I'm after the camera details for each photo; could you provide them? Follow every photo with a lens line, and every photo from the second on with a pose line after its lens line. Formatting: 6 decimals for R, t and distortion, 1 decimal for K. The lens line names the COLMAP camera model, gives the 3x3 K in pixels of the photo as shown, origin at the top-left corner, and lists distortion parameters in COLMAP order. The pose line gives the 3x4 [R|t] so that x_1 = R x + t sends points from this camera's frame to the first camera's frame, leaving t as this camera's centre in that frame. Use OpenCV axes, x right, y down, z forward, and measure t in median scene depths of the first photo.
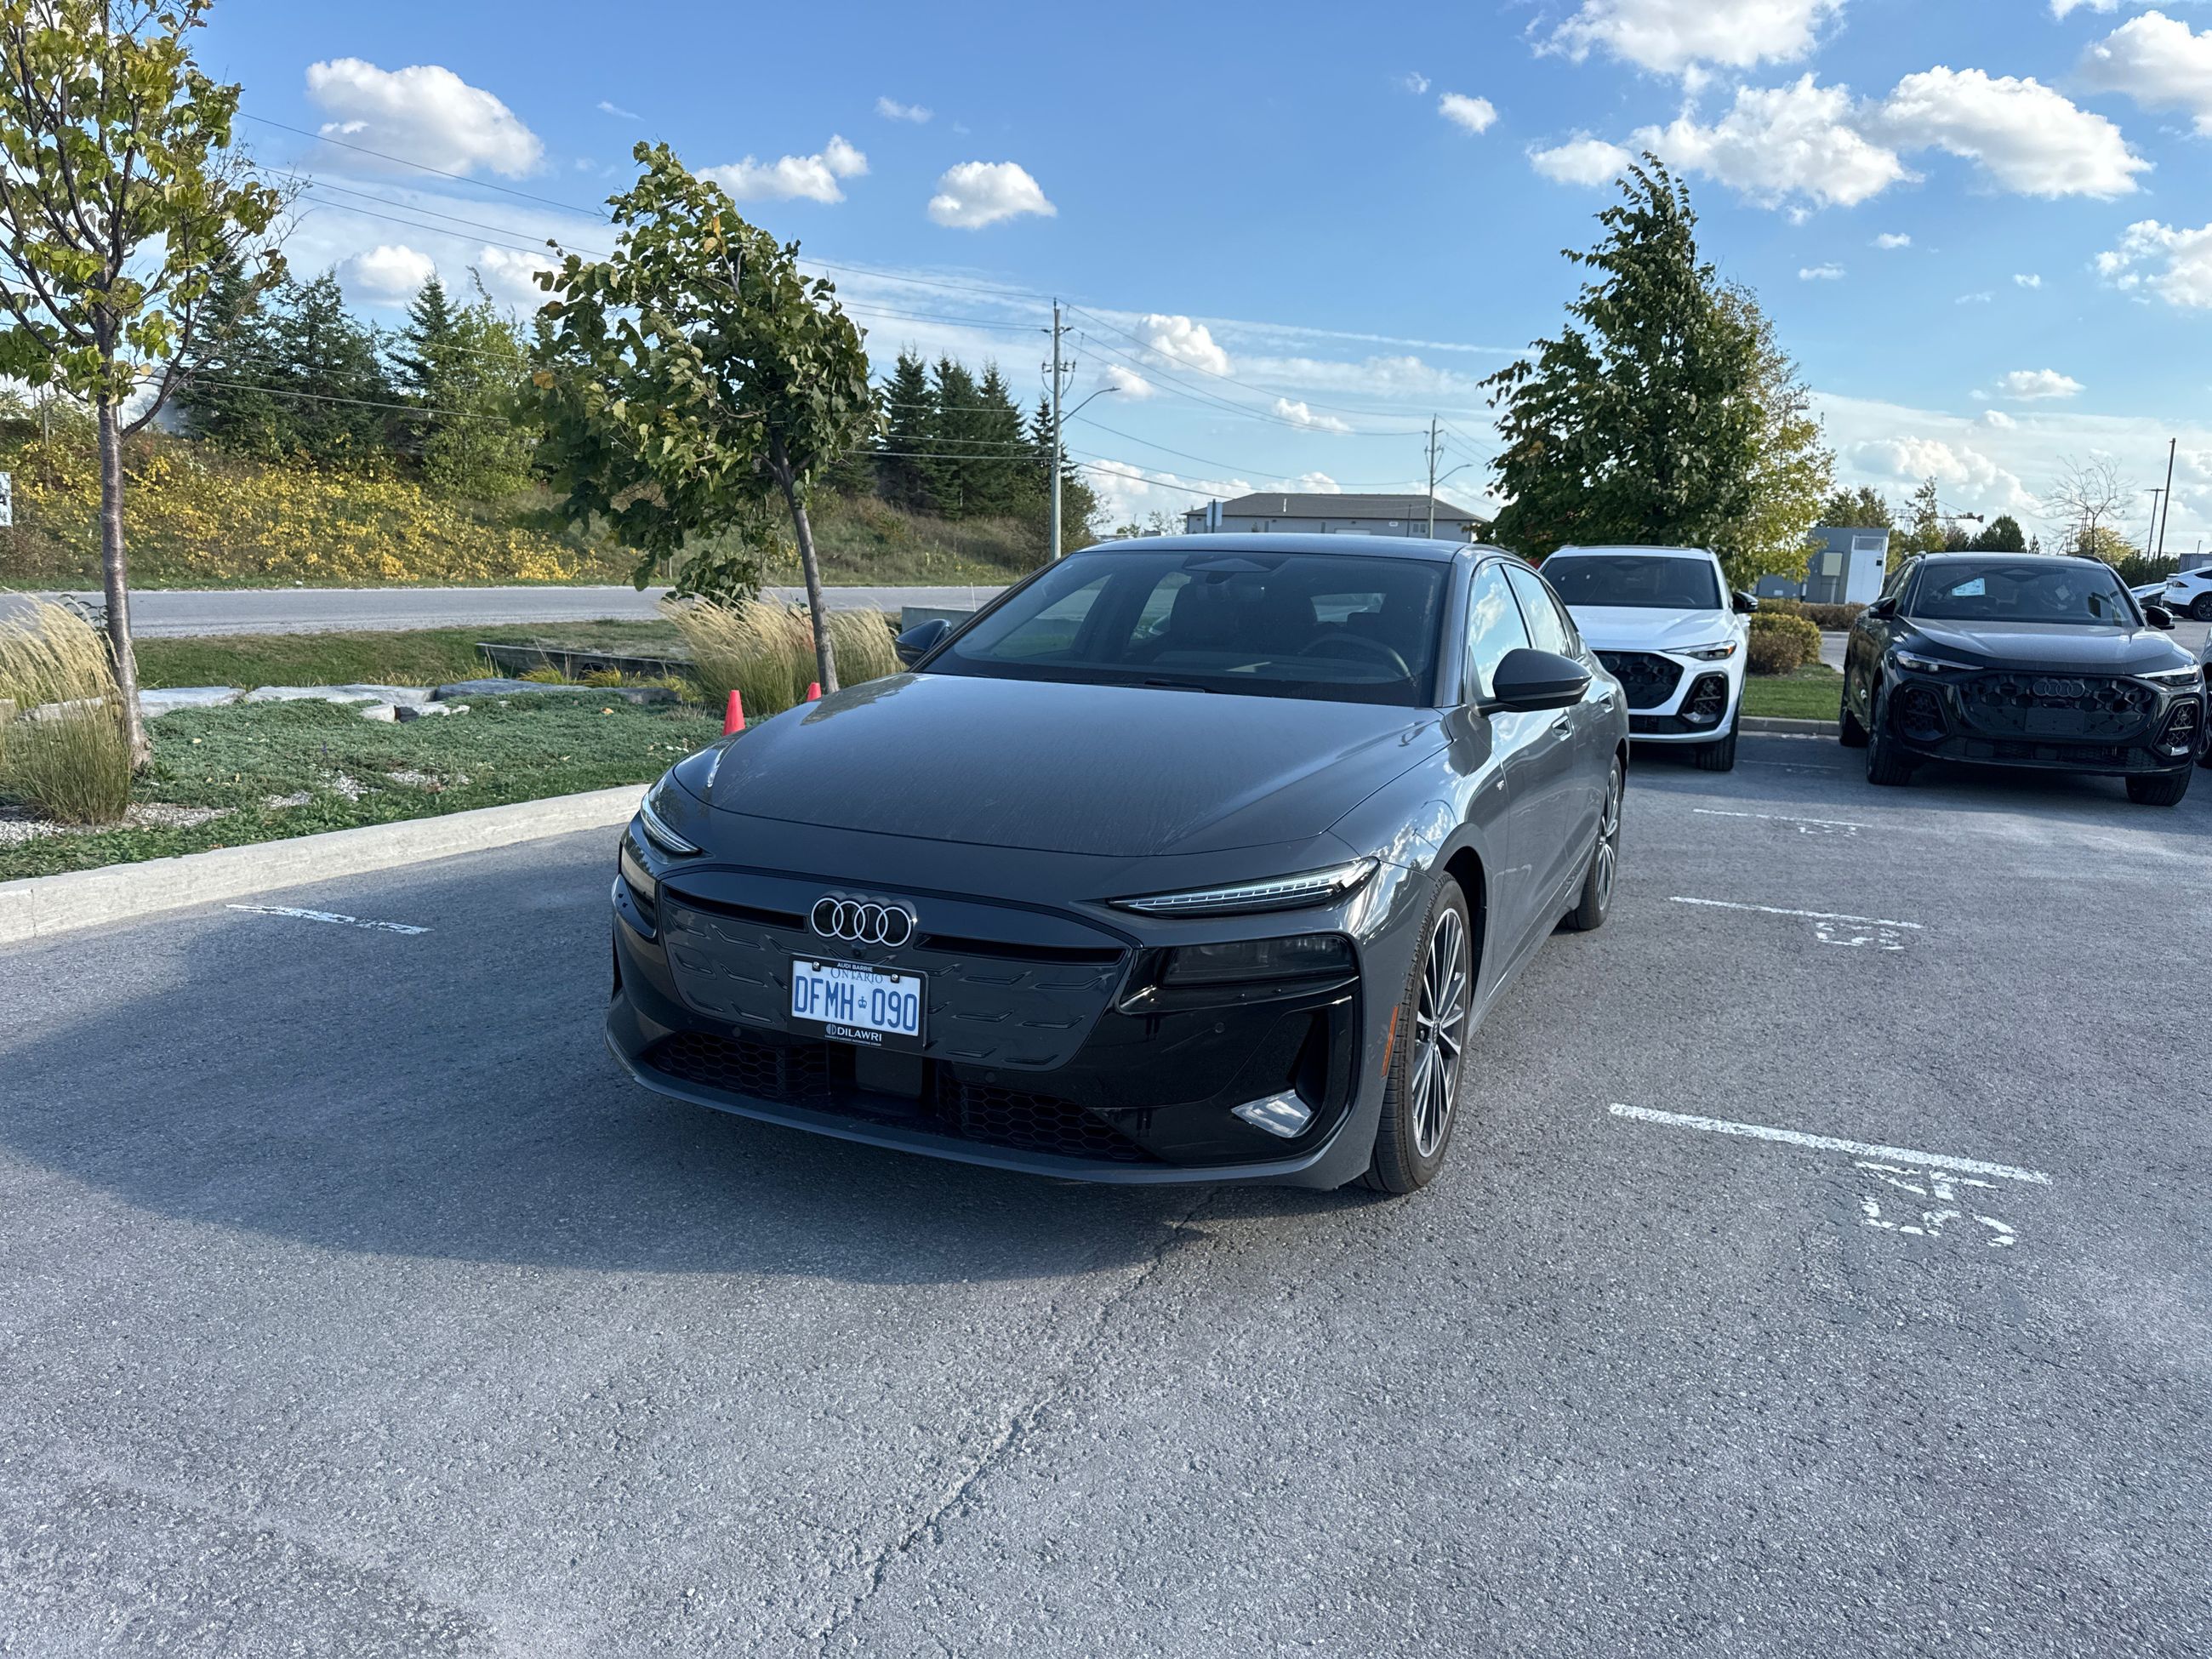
lens RADIAL K [[1552.7, 0, 1107.5], [0, 1552.7, 874.5], [0, 0, 1]] dist [0.085325, -0.115357]
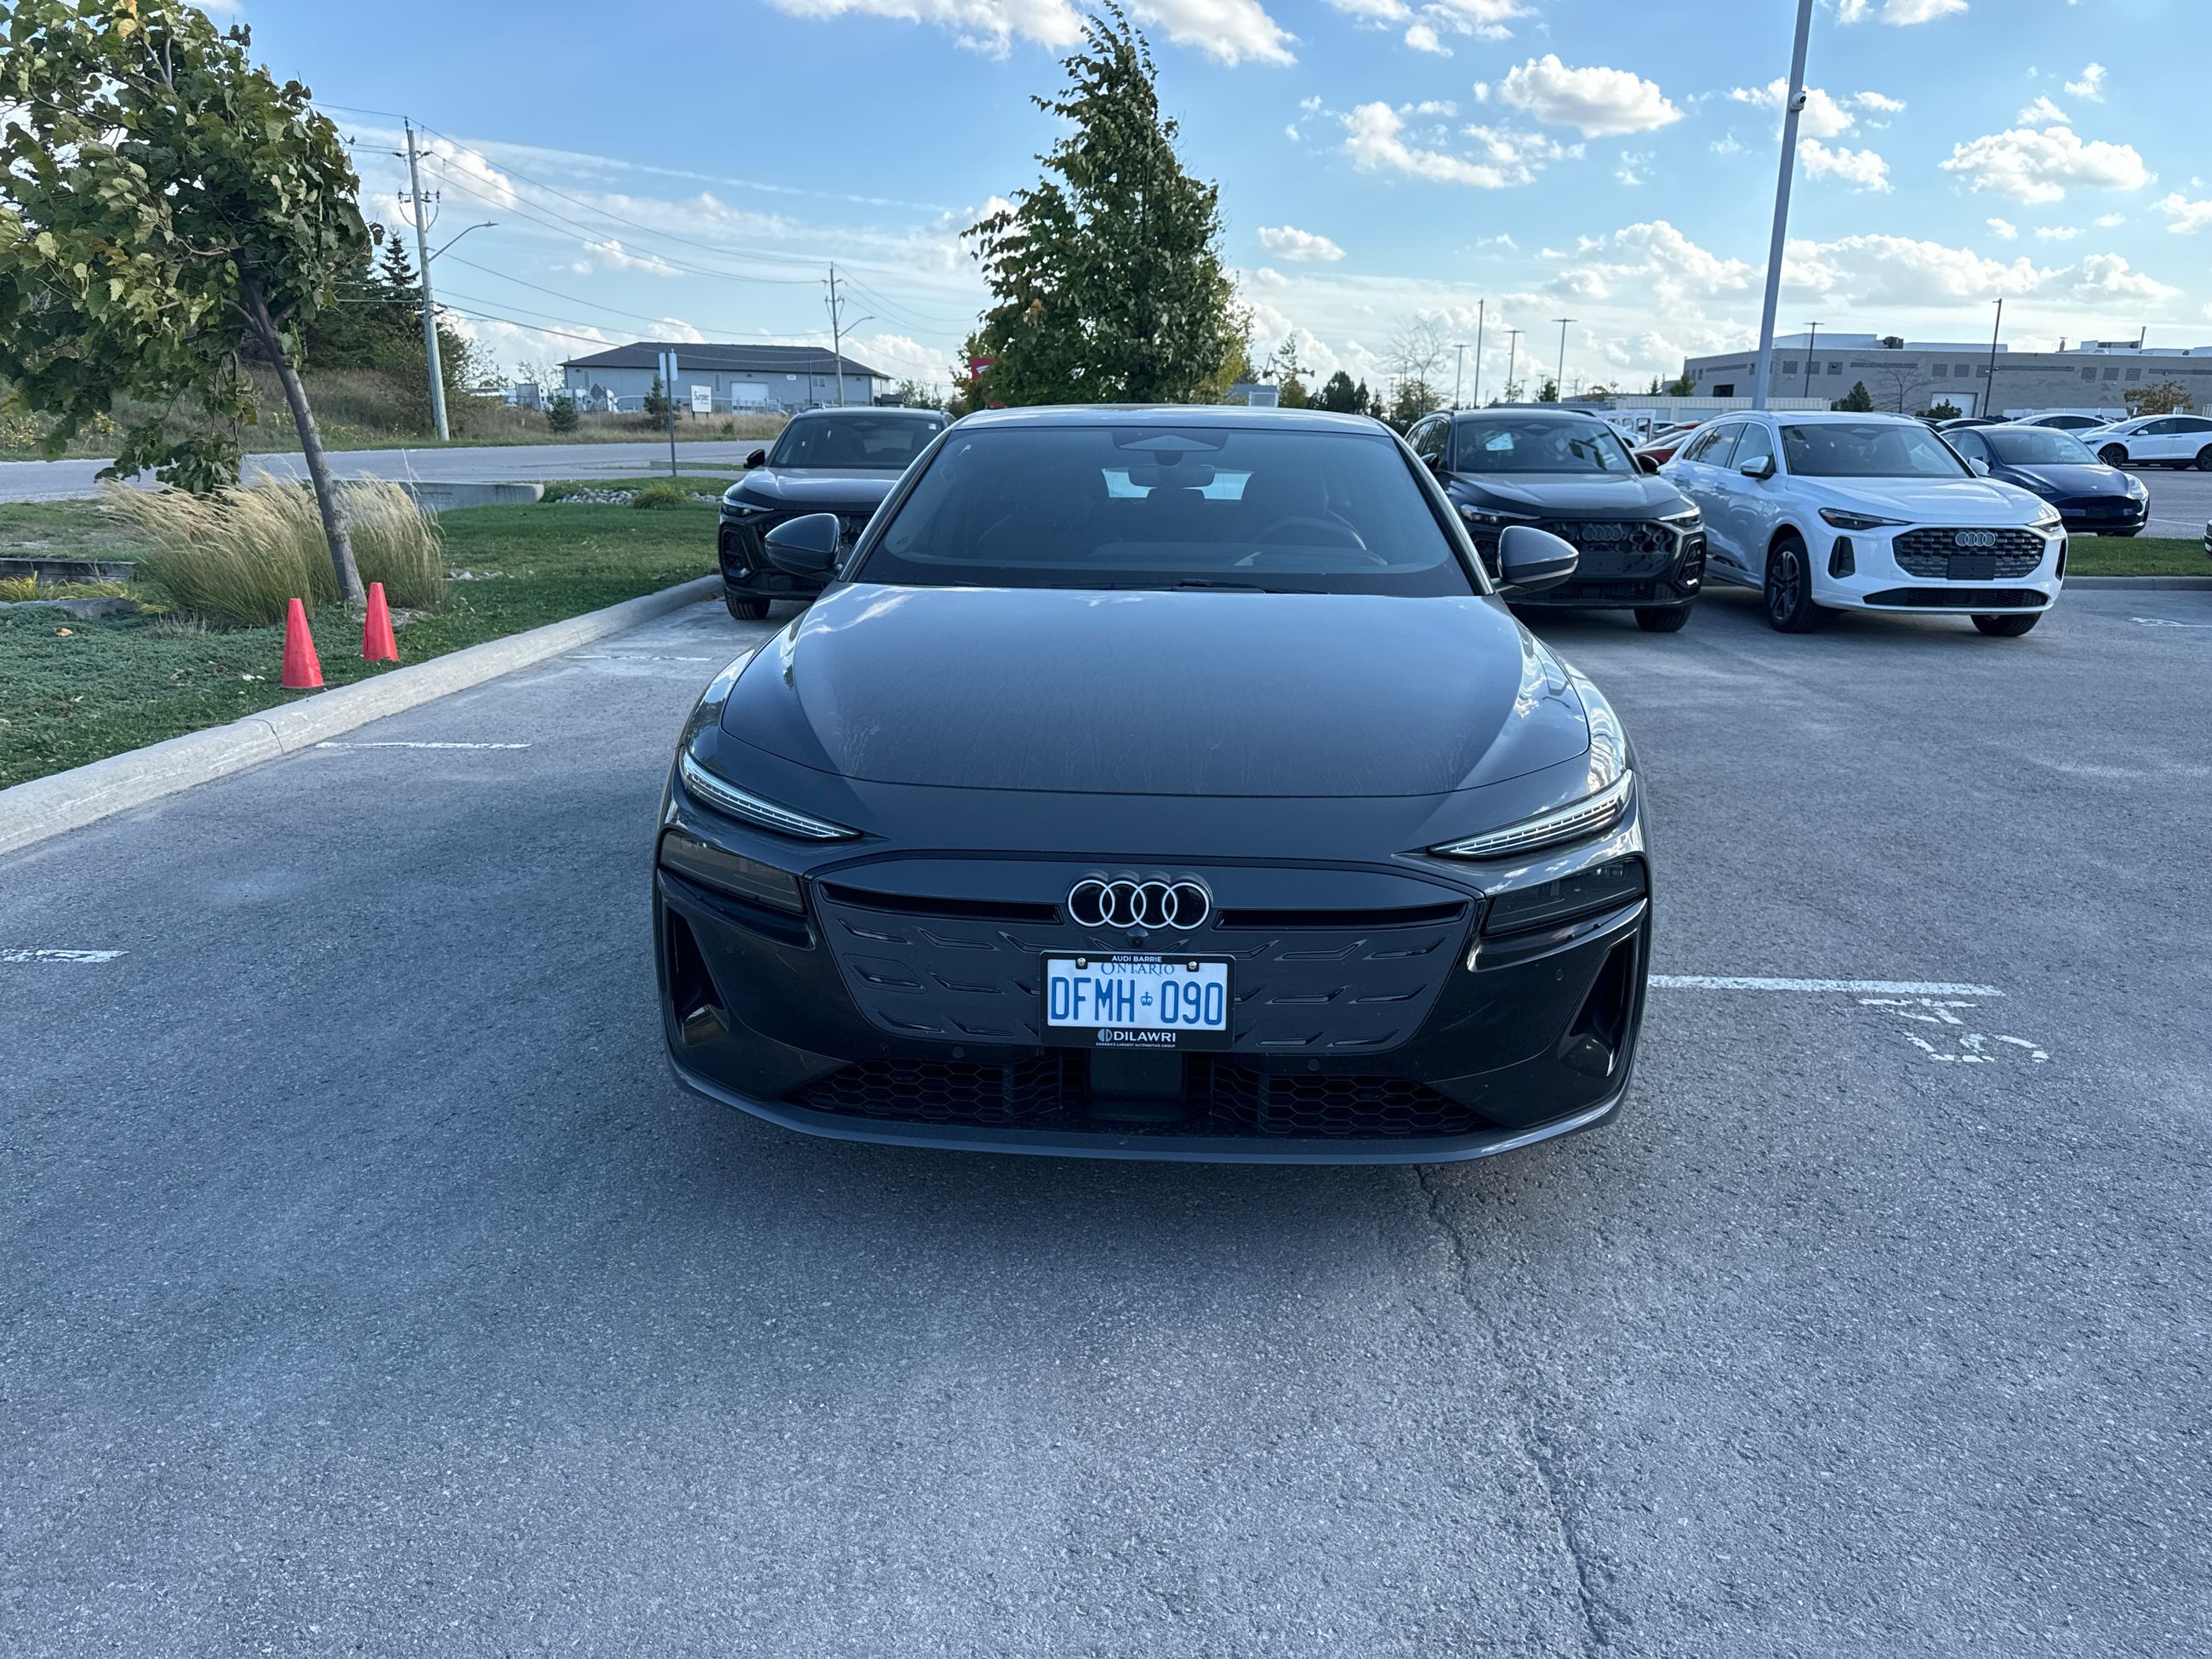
lens RADIAL K [[1563.4, 0, 1103.6], [0, 1563.4, 873.5], [0, 0, 1]] dist [0.033298, -0.034909]
pose [[0.930382, -0.116406, 0.347619, -0.071082], [0.086143, 0.991116, 0.101334, -0.010974], [-0.356327, -0.064335, 0.932144, 0.035625]]
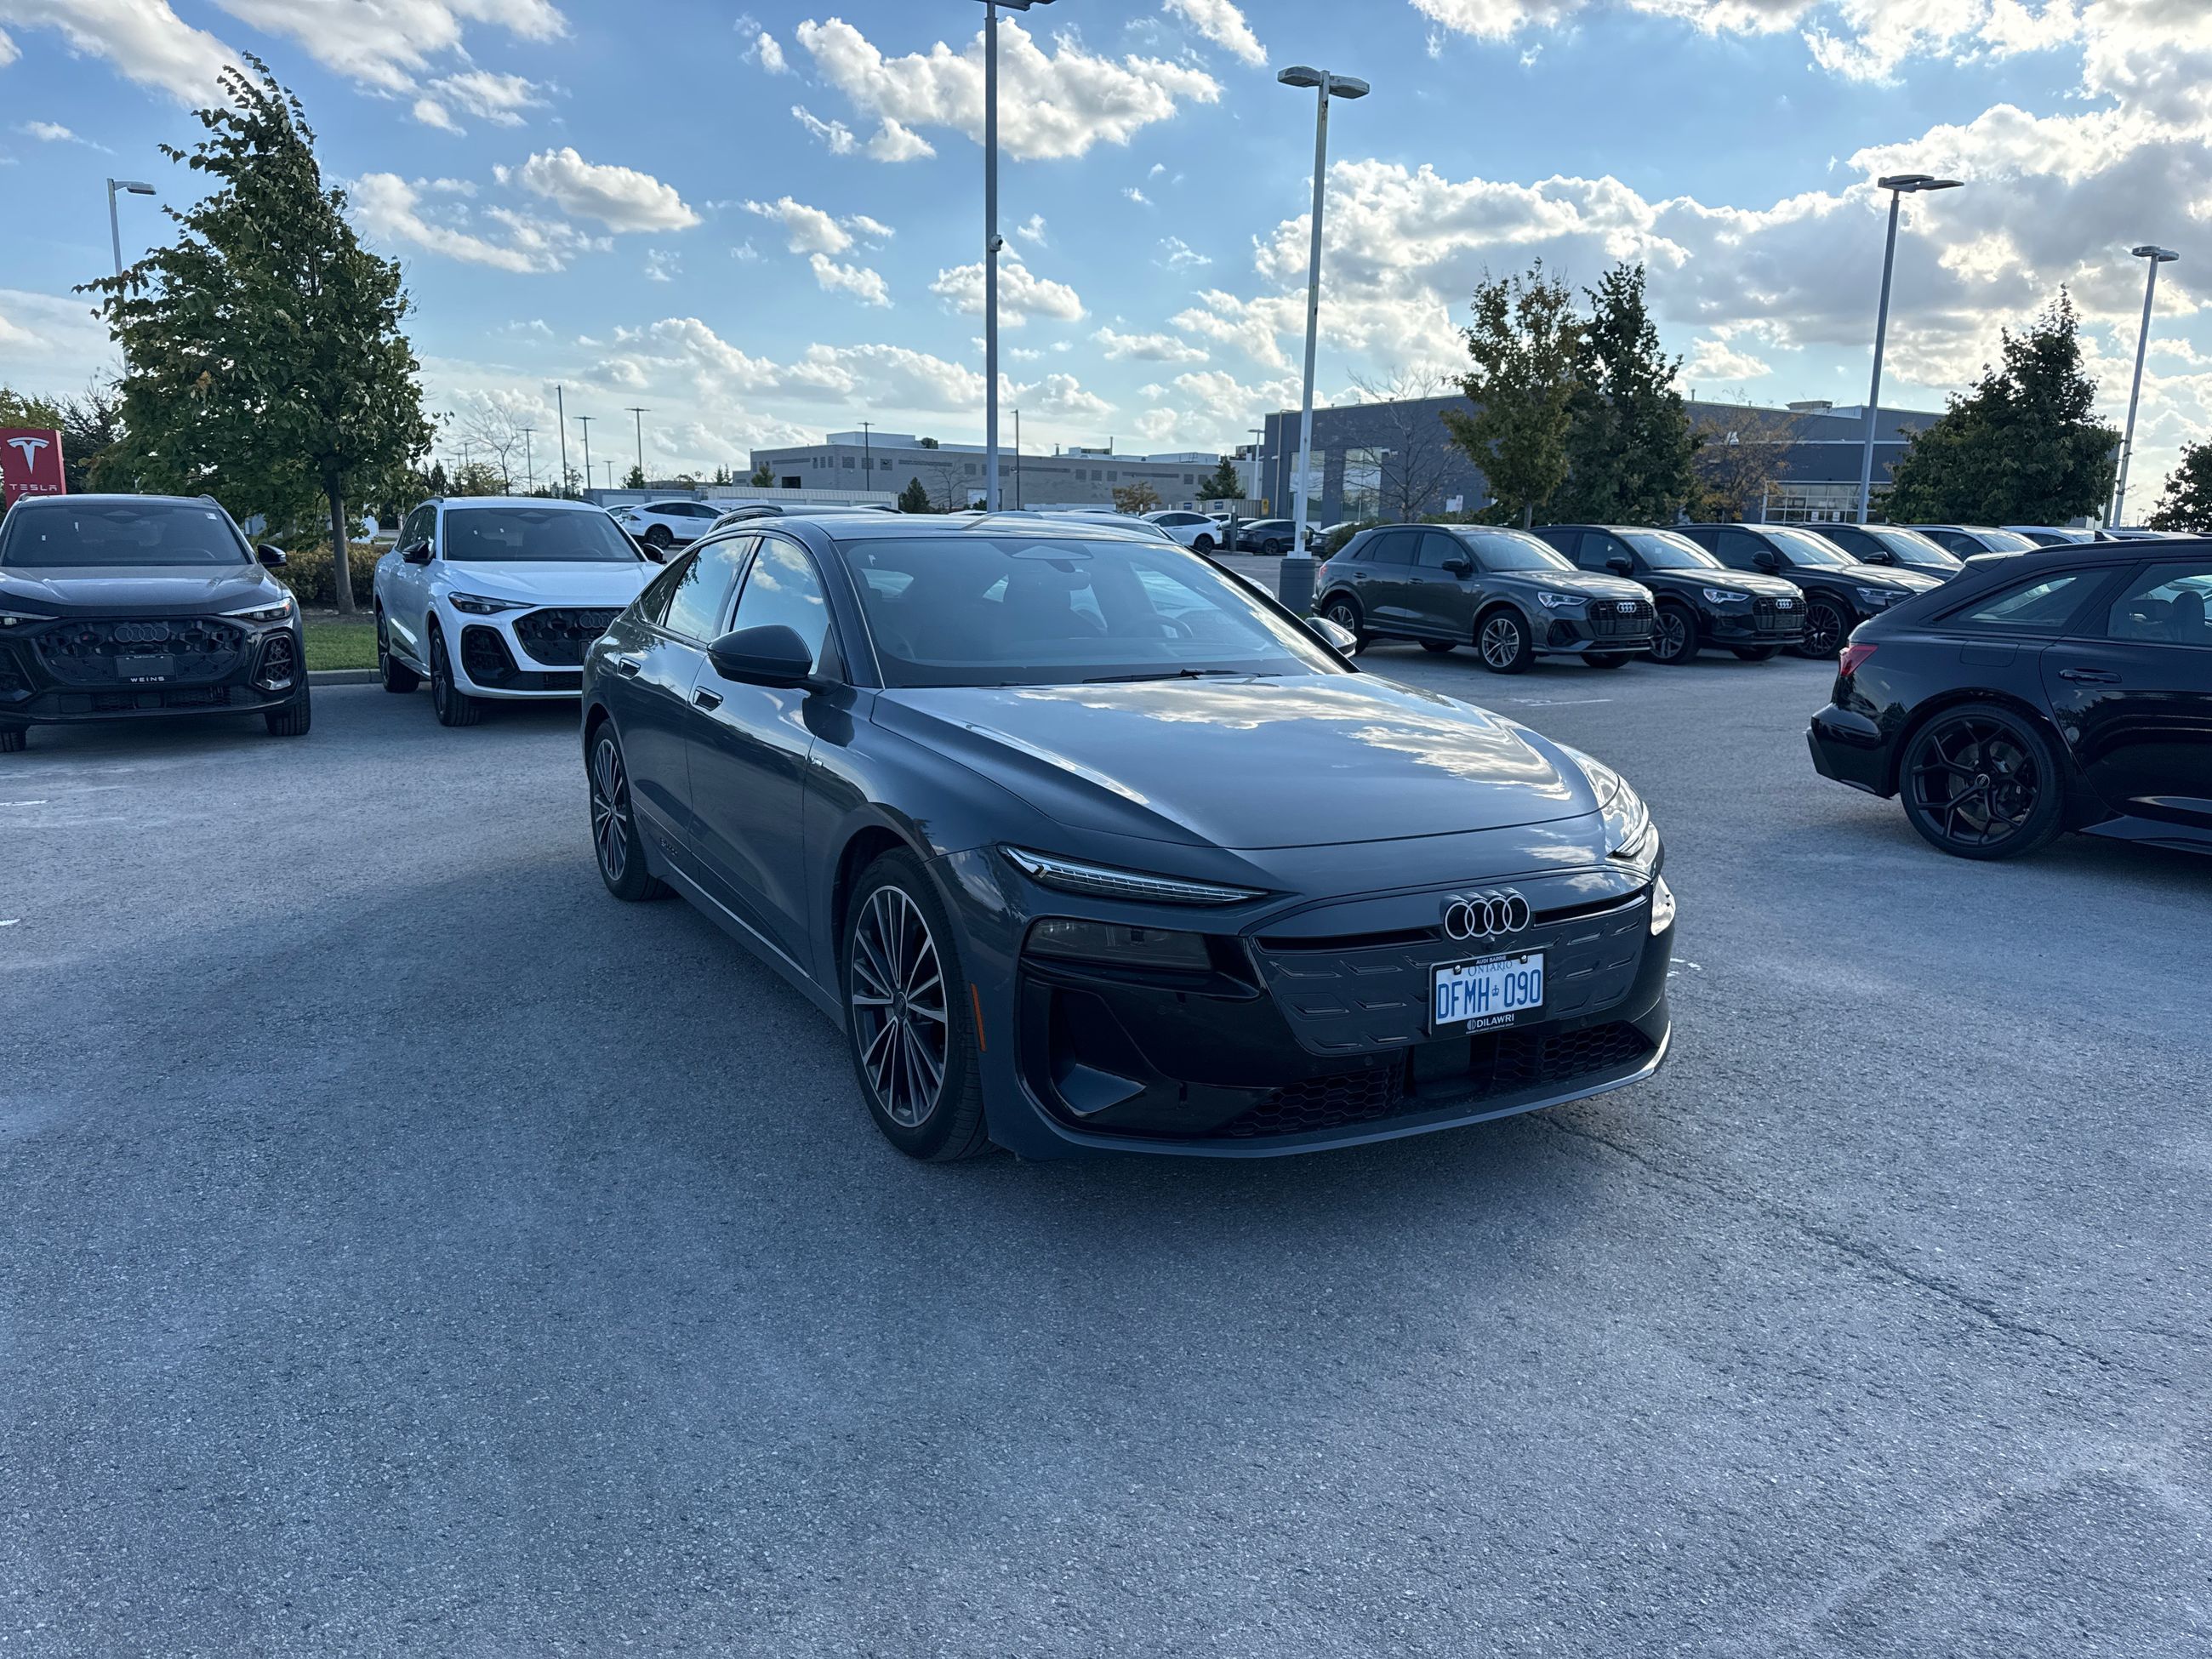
lens RADIAL K [[1554.1, 0, 1104.7], [0, 1554.1, 897.1], [0, 0, 1]] dist [0.052585, -0.063391]
pose [[0.586288, -0.206928, 0.783229, -0.175547], [0.162841, 0.977195, 0.136279, -0.026236], [-0.793568, 0.047643, 0.606614, 0.086009]]
